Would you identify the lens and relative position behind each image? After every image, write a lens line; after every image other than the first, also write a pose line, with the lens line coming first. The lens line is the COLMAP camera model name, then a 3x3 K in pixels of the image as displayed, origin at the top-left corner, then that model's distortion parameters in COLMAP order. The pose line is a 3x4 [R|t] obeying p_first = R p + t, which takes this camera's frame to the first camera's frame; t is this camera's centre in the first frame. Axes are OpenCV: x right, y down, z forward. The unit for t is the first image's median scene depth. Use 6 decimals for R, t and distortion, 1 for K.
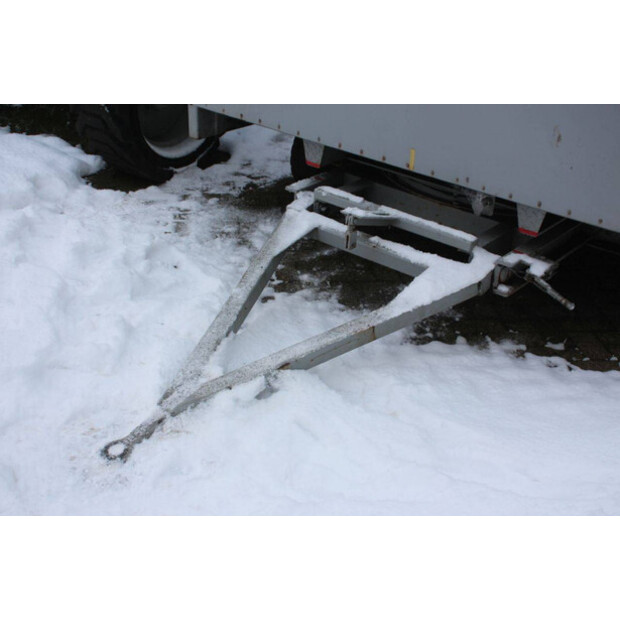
lens RADIAL K [[900.8, 0, 310.0], [0, 900.8, 310.0], [0, 0, 1]] dist [0.001980, 0.026820]
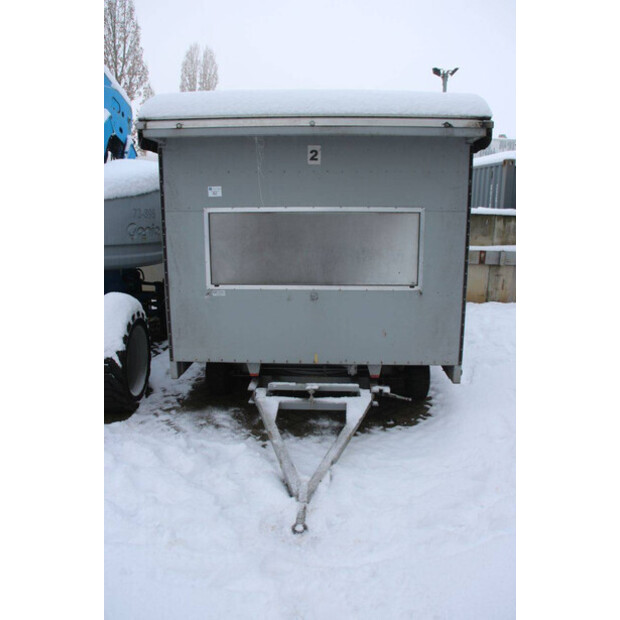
lens RADIAL K [[547.5, 0, 310.0], [0, 547.5, 310.0], [0, 0, 1]] dist [-0.153042, 0.009794]
pose [[0.782583, -0.170548, 0.598729, -0.651817], [0.318791, 0.935864, -0.150102, -0.084300], [-0.534730, 0.308337, 0.786761, -0.048450]]
